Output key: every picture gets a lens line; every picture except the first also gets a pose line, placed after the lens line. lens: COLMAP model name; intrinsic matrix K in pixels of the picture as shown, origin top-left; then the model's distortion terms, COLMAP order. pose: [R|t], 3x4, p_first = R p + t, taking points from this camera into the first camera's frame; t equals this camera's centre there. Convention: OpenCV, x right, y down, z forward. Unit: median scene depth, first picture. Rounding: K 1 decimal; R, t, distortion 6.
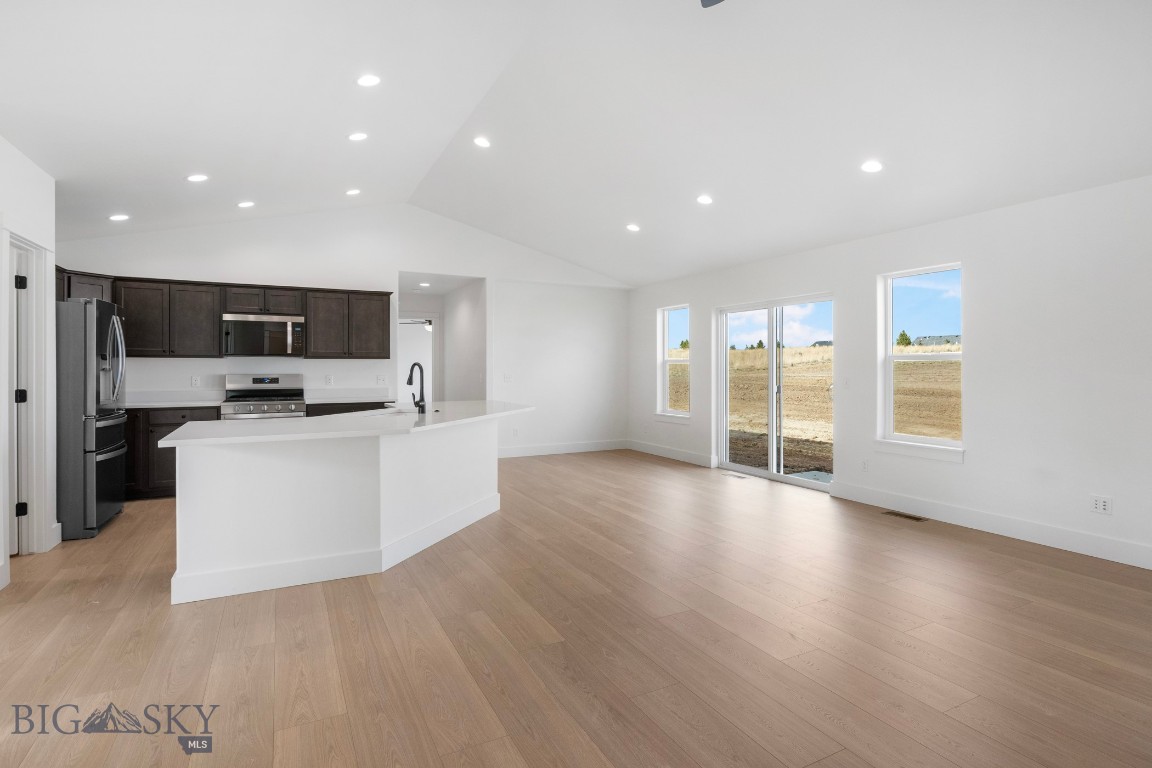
lens RADIAL K [[581.1, 0, 588.3], [0, 581.1, 372.9], [0, 0, 1]] dist [-0.005139, -0.002566]
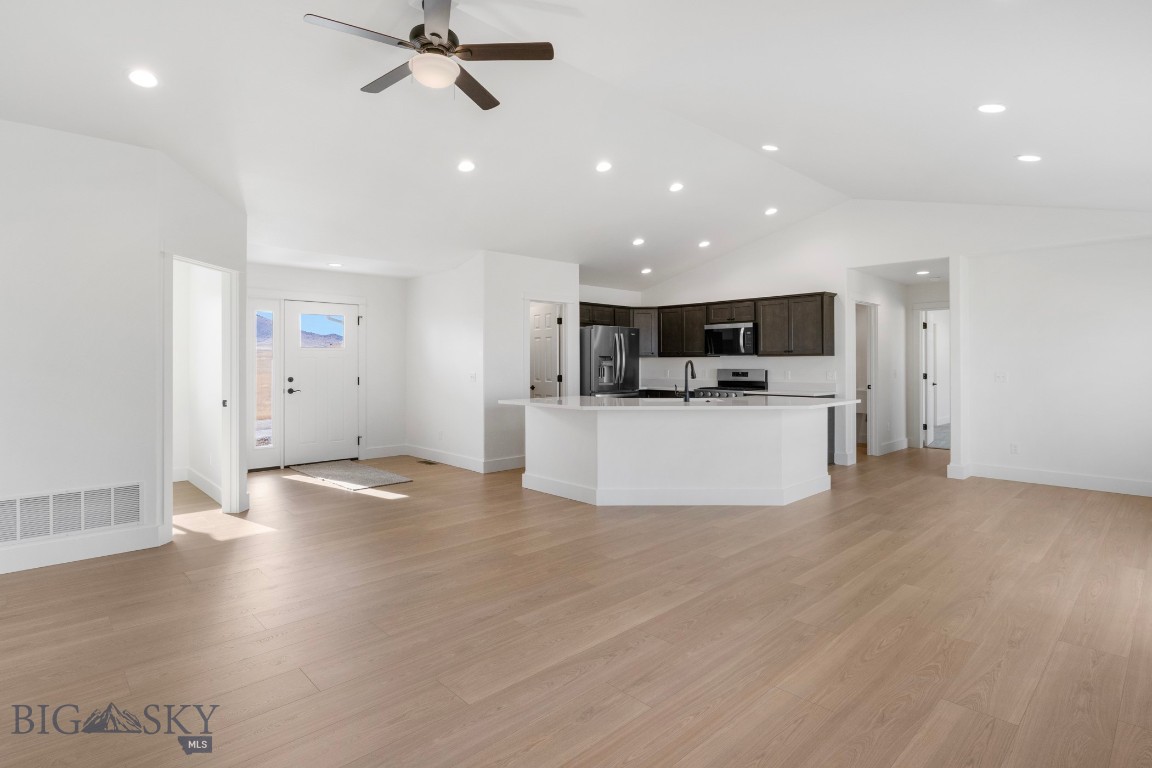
lens RADIAL K [[580.3, 0, 575.7], [0, 580.3, 359.1], [0, 0, 1]] dist [0.000157, -0.000209]
pose [[0.266745, -0.007186, -0.963740, 0.589270], [-0.008933, 0.999911, -0.009928, -0.004310], [0.963726, 0.011257, 0.266657, 0.321438]]
